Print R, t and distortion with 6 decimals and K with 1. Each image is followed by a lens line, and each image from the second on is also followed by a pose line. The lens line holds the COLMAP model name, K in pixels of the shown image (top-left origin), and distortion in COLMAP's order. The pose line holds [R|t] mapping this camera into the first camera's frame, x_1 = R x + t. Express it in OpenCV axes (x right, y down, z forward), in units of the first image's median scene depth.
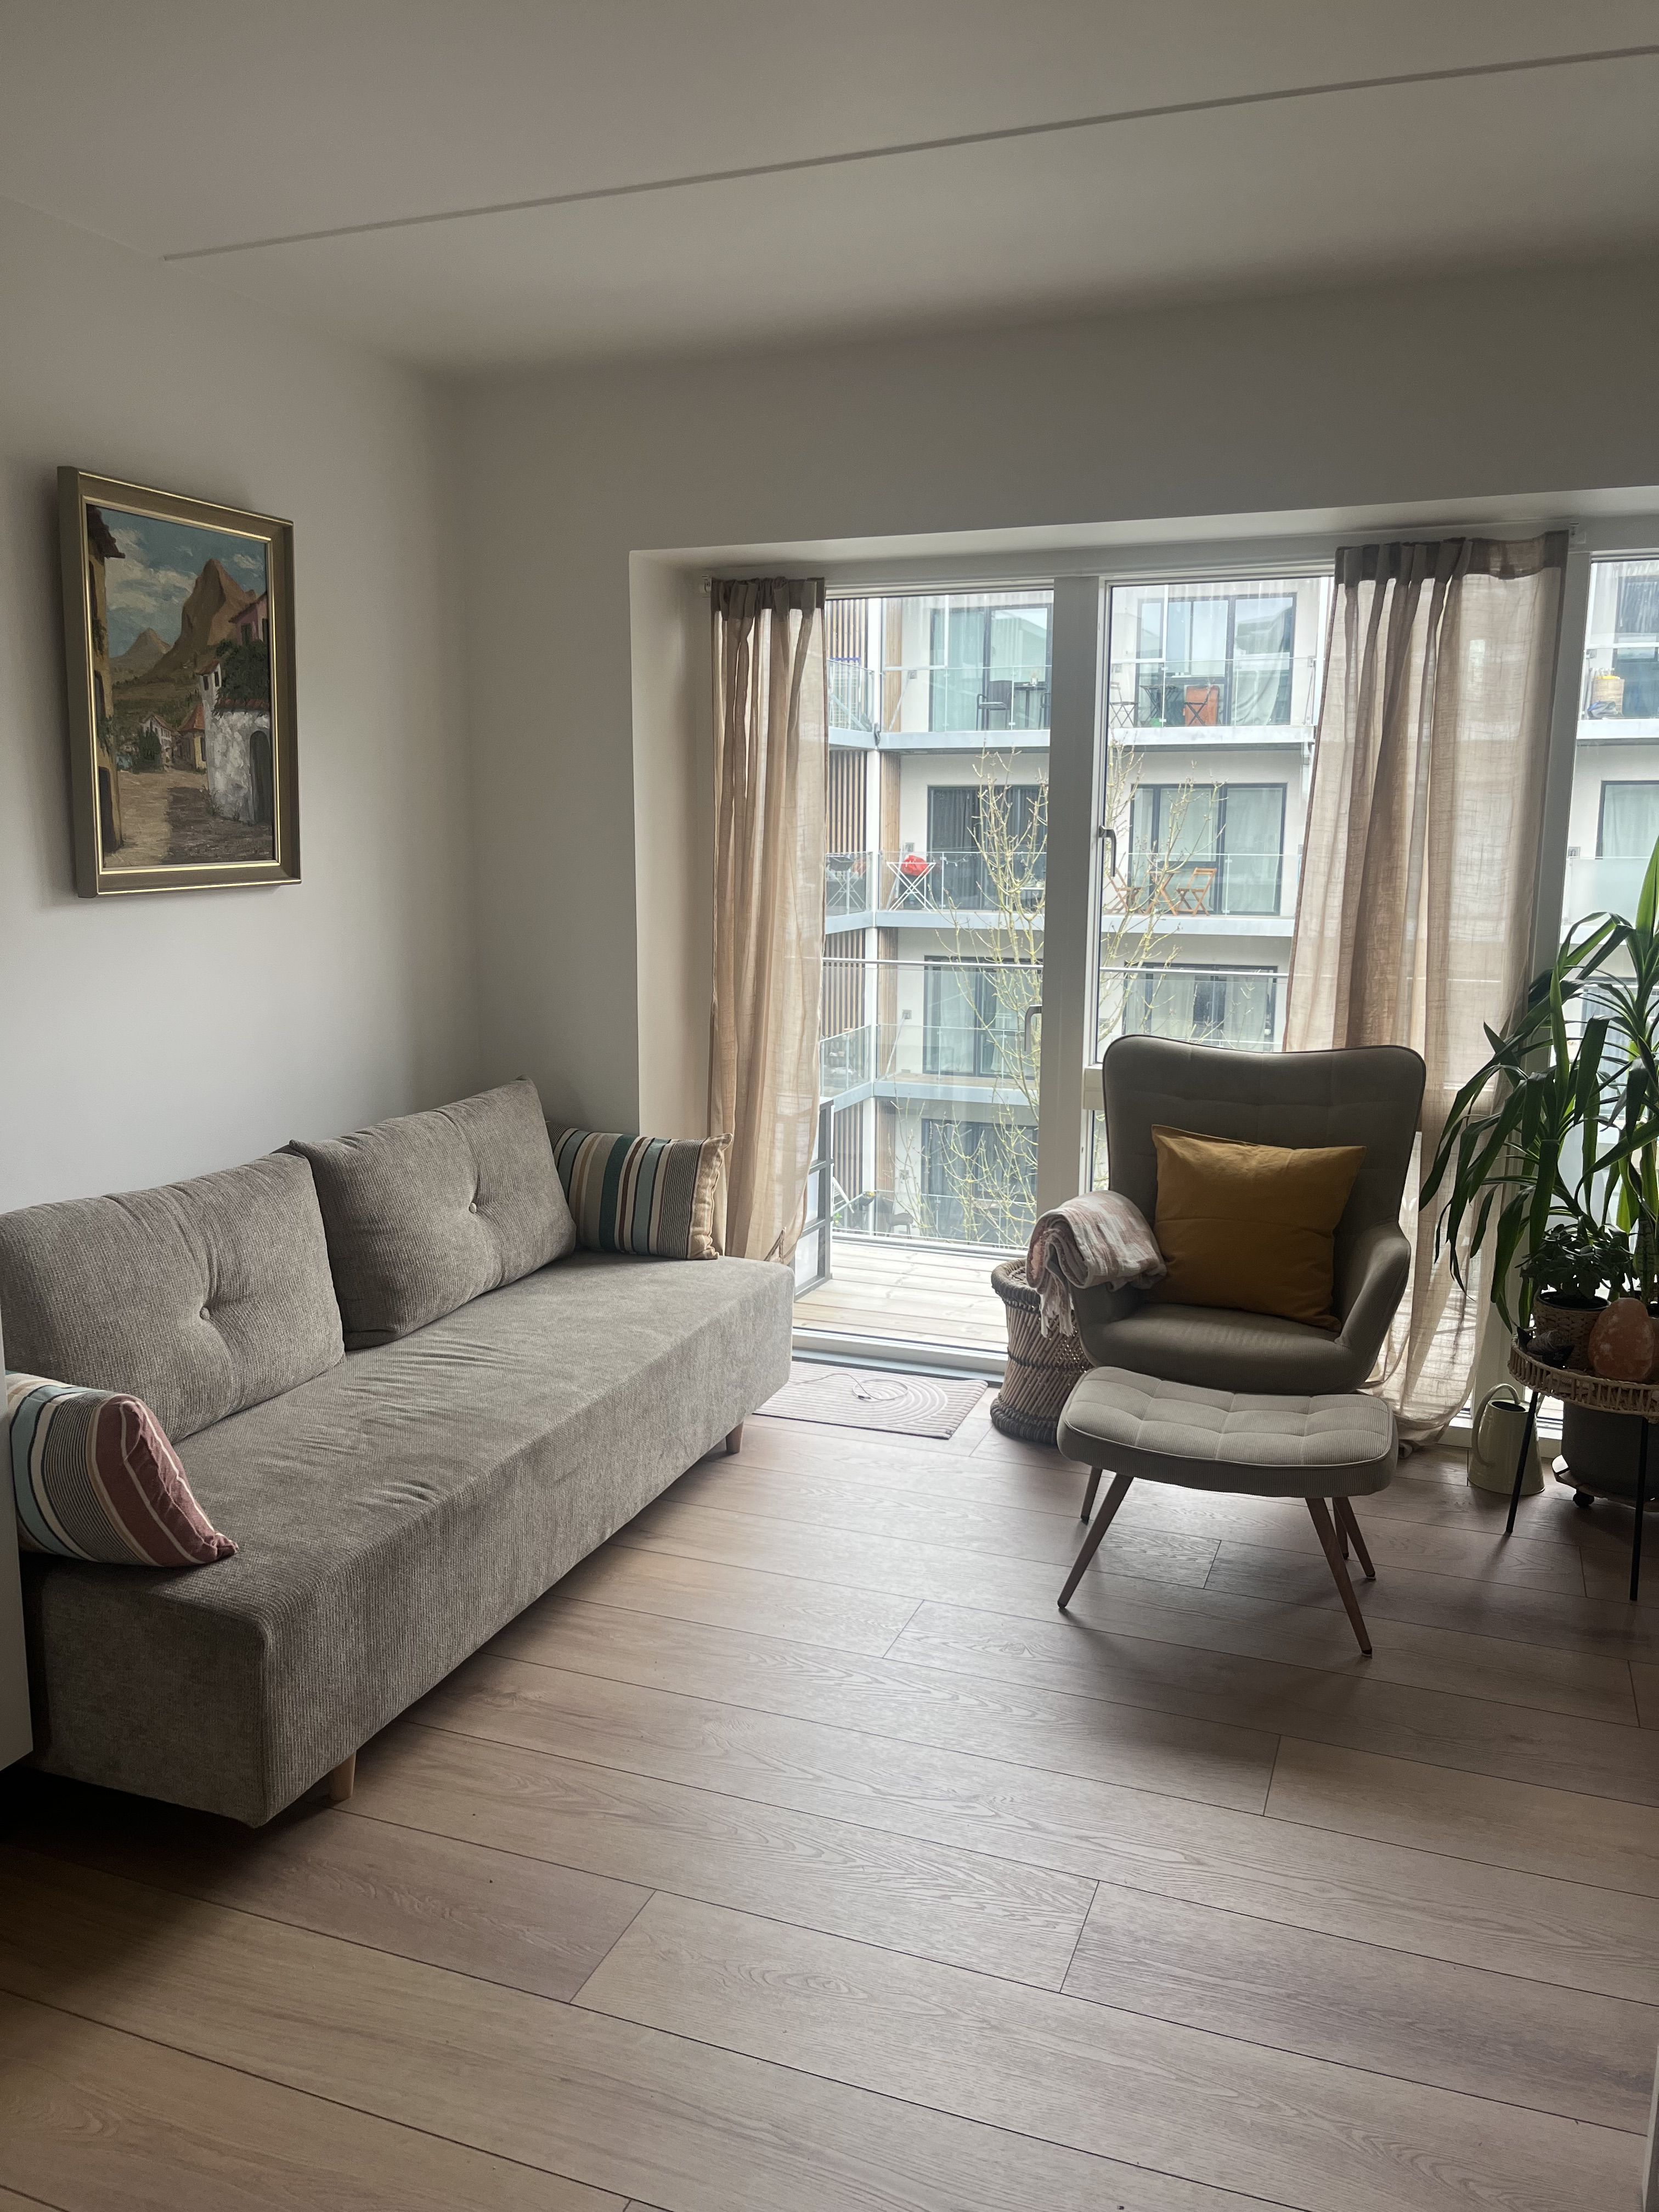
lens RADIAL K [[1675.7, 0, 829.5], [0, 1675.7, 1106.0], [0, 0, 1]] dist [0.061366, -0.099019]
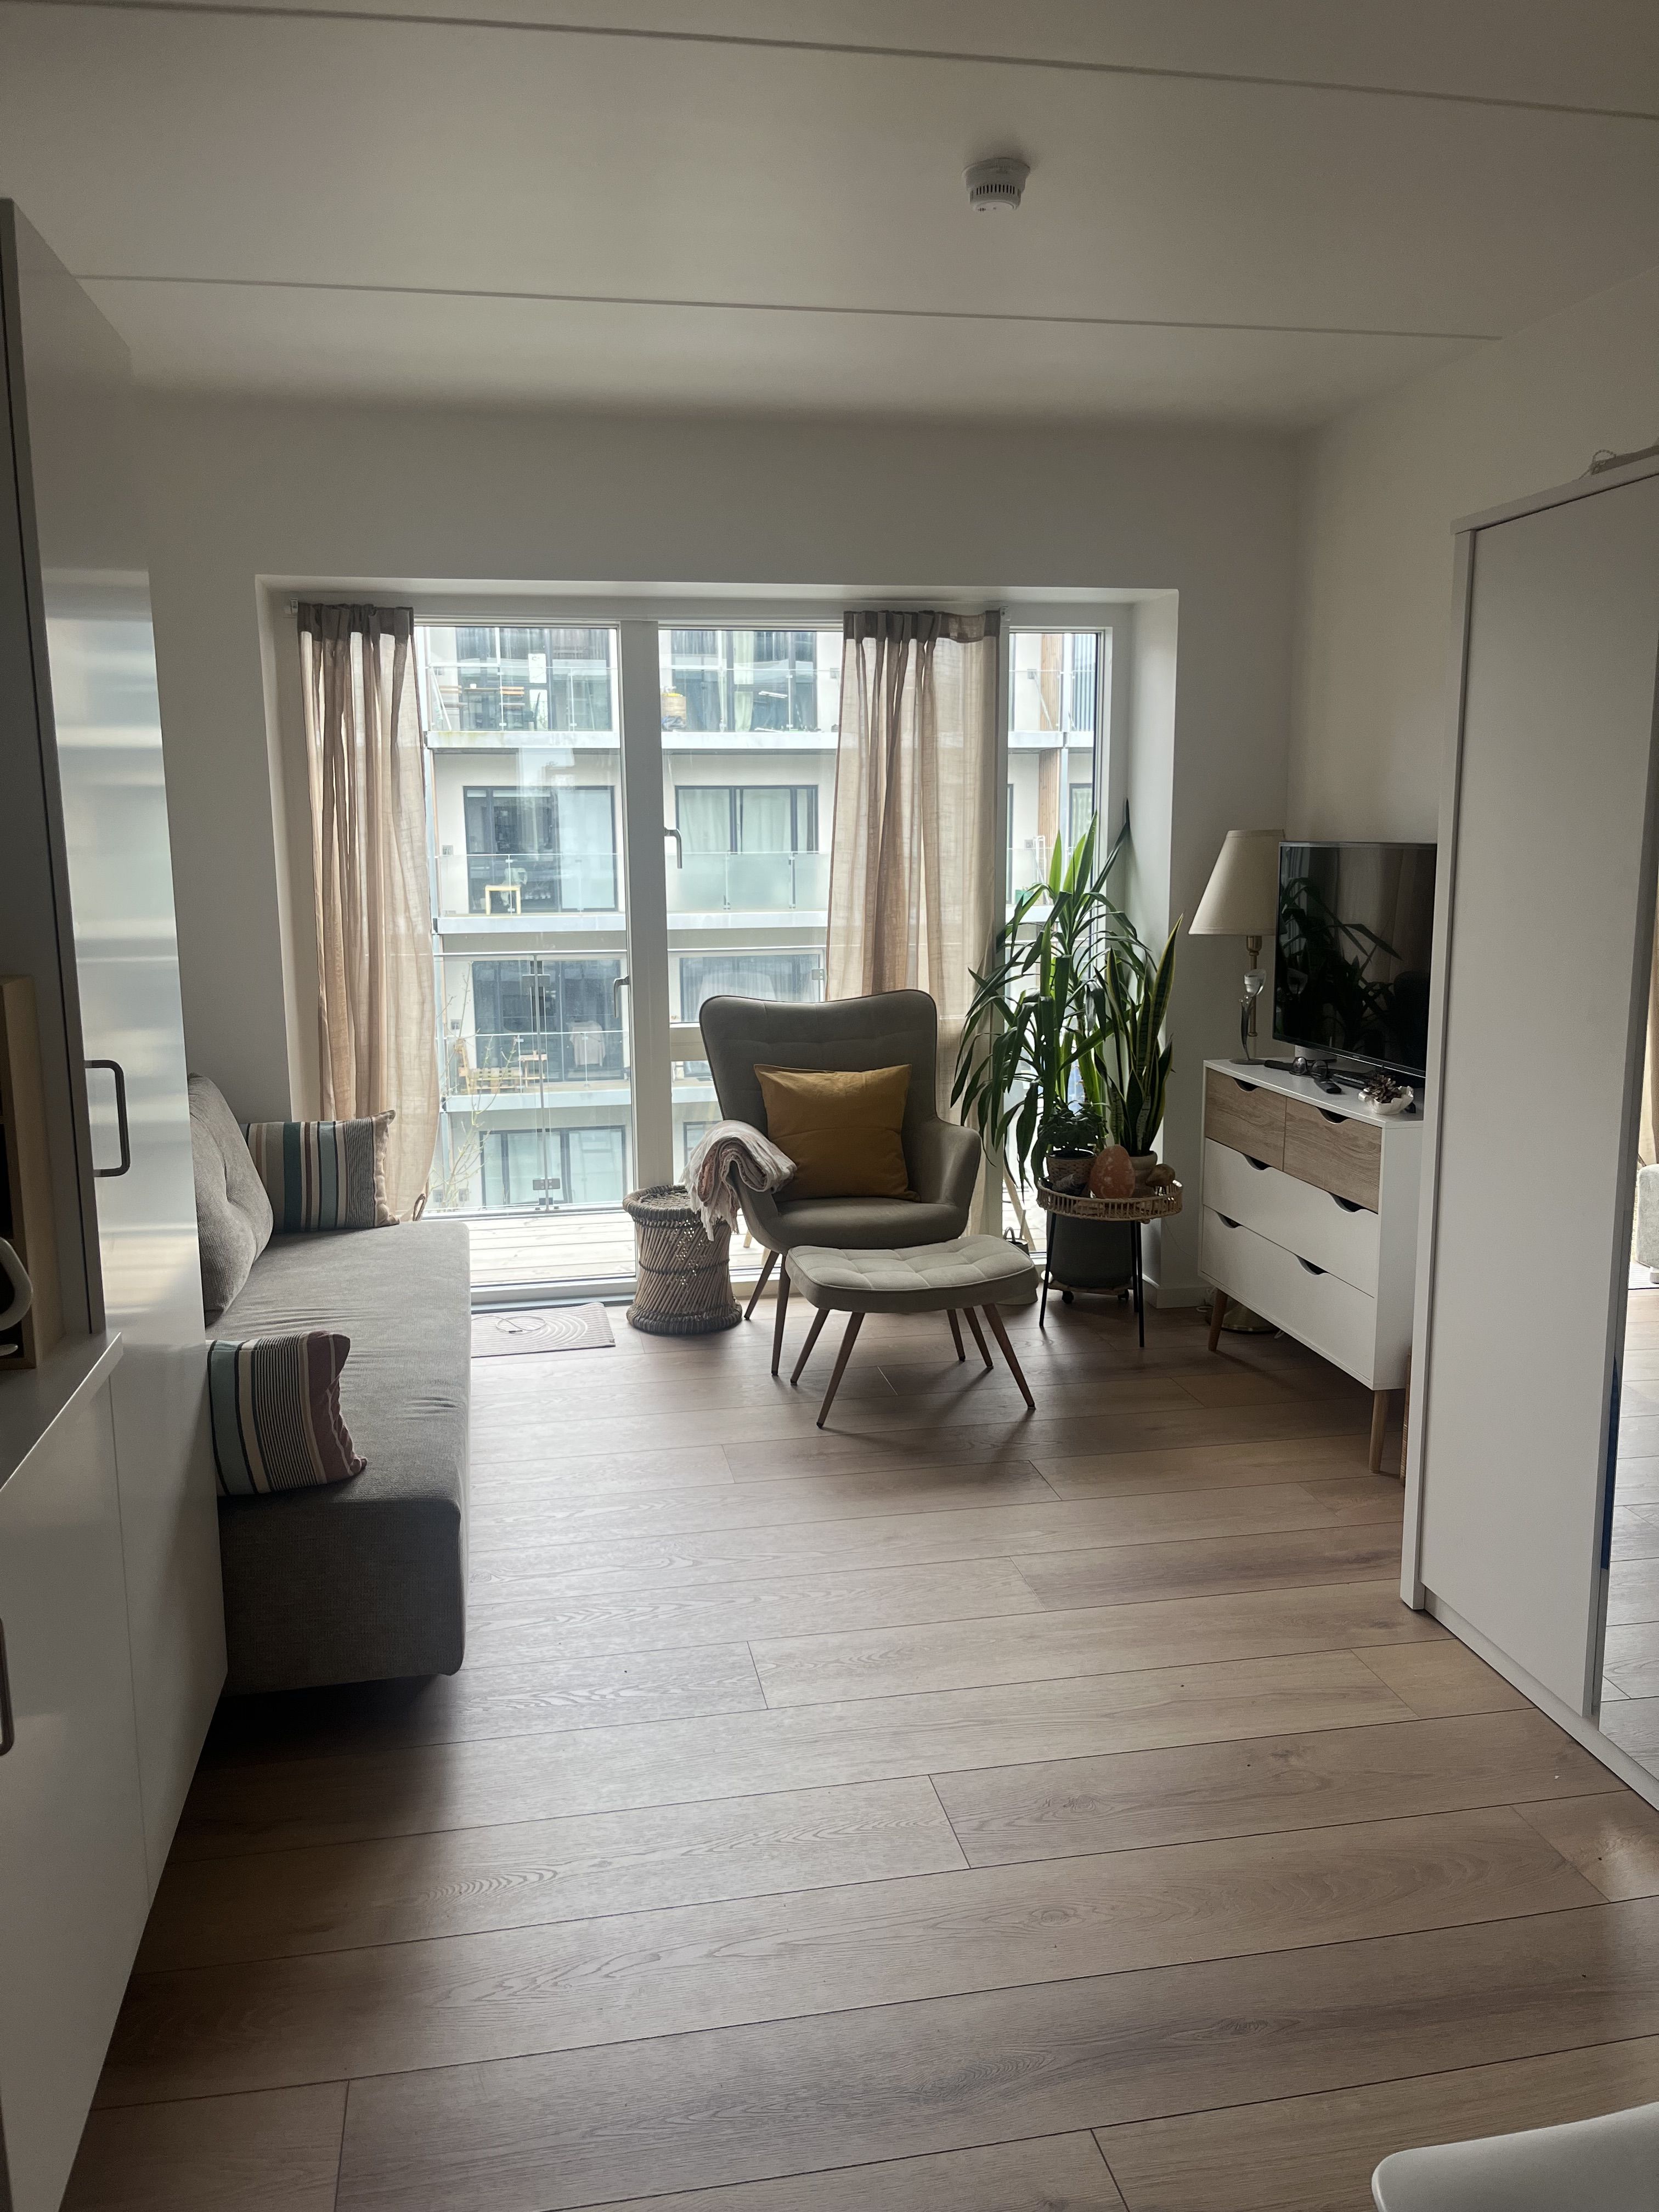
lens RADIAL K [[1675.7, 0, 829.5], [0, 1675.7, 1106.0], [0, 0, 1]] dist [0.061366, -0.099019]
pose [[0.851430, -0.100752, 0.514700, -0.413988], [0.101469, 0.994477, 0.026815, 0.014298], [-0.514559, 0.029395, 0.856951, -0.100001]]
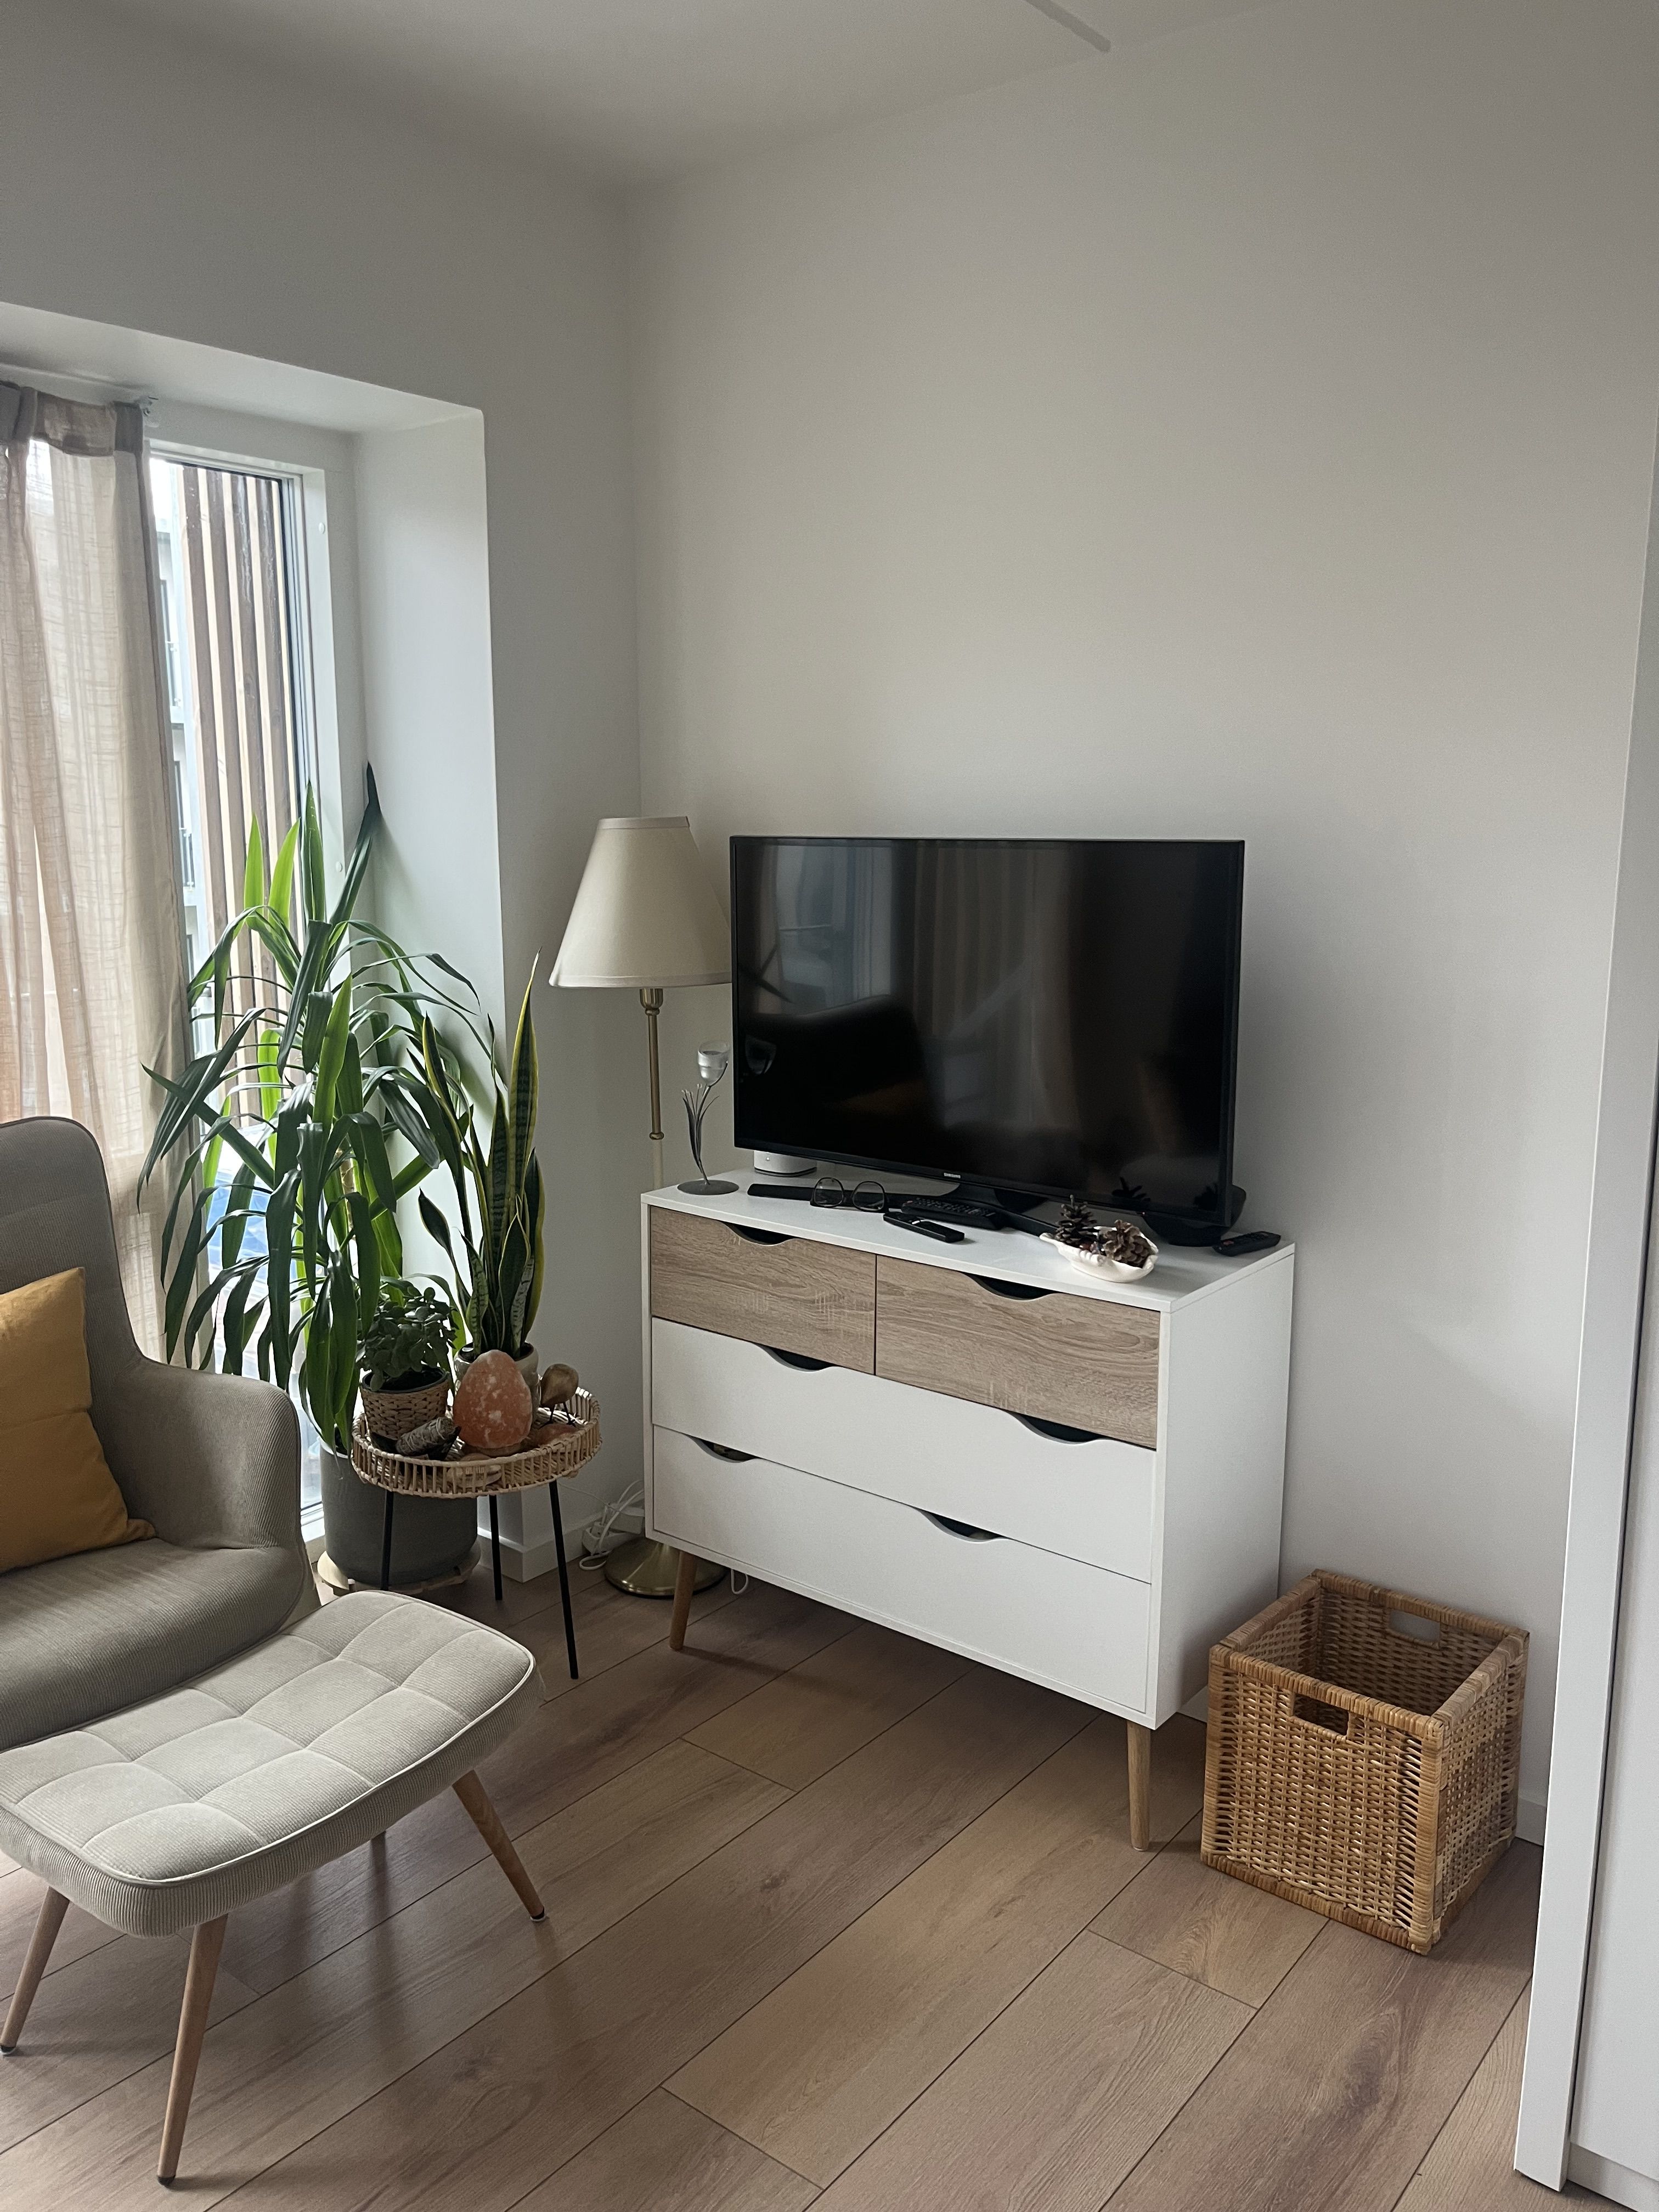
lens RADIAL K [[1675.7, 0, 829.5], [0, 1675.7, 1106.0], [0, 0, 1]] dist [0.061366, -0.099019]
pose [[0.302443, -0.175012, 0.936963, -0.218149], [0.160604, 0.978301, 0.130892, -0.078891], [-0.939540, 0.110893, 0.323988, 0.472733]]
